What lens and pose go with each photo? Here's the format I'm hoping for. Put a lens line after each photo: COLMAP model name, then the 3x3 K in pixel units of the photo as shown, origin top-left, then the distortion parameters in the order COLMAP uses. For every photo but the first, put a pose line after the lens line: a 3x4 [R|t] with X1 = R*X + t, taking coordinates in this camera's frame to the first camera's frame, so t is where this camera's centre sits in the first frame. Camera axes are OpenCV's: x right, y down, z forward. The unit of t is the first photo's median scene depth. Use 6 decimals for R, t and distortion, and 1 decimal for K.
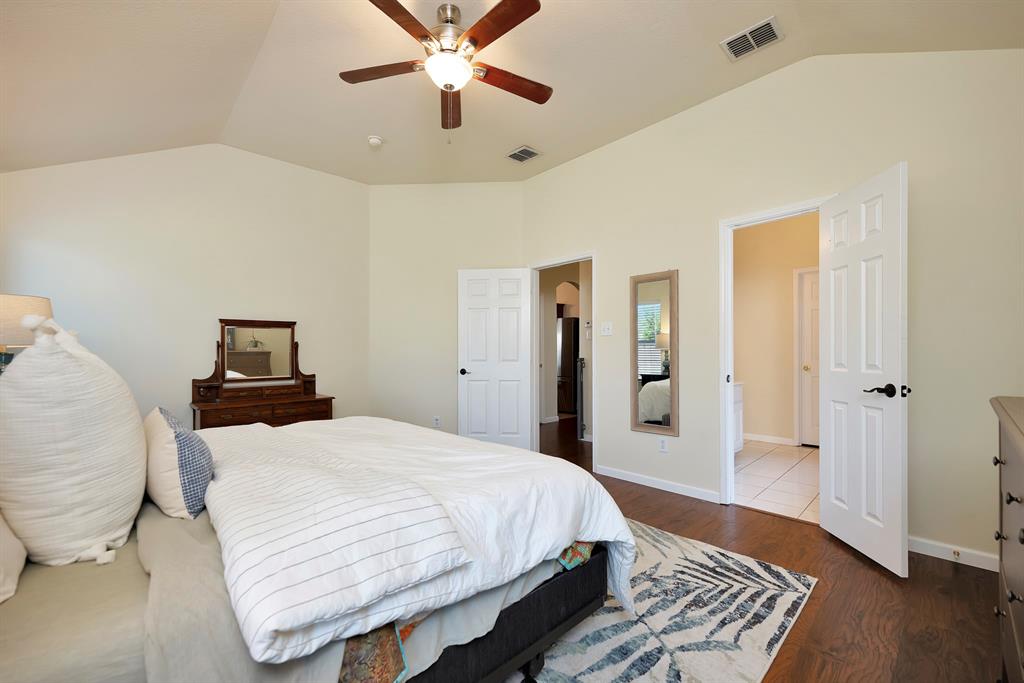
lens RADIAL K [[411.8, 0, 516.7], [0, 411.8, 344.4], [0, 0, 1]] dist [0.005745, 0.001281]
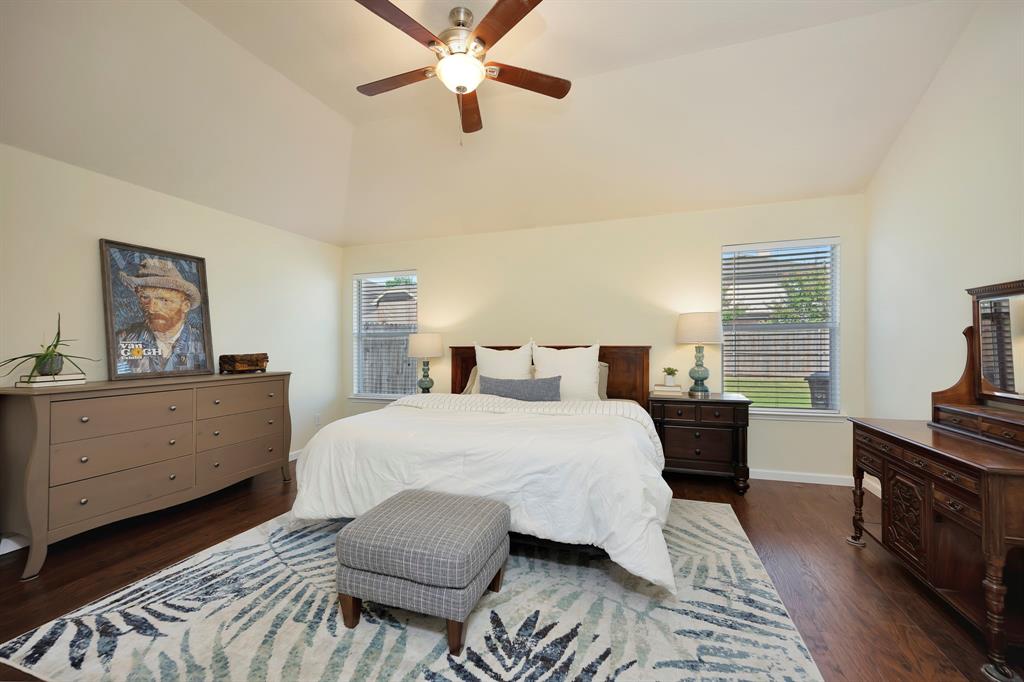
lens RADIAL K [[411.8, 0, 525.6], [0, 411.8, 347.9], [0, 0, 1]] dist [0.005745, 0.001281]
pose [[-0.878451, 0.023646, -0.477247, 0.189488], [0.024665, 0.999687, 0.004131, 0.005203], [0.477196, -0.008143, -0.878759, 2.245439]]
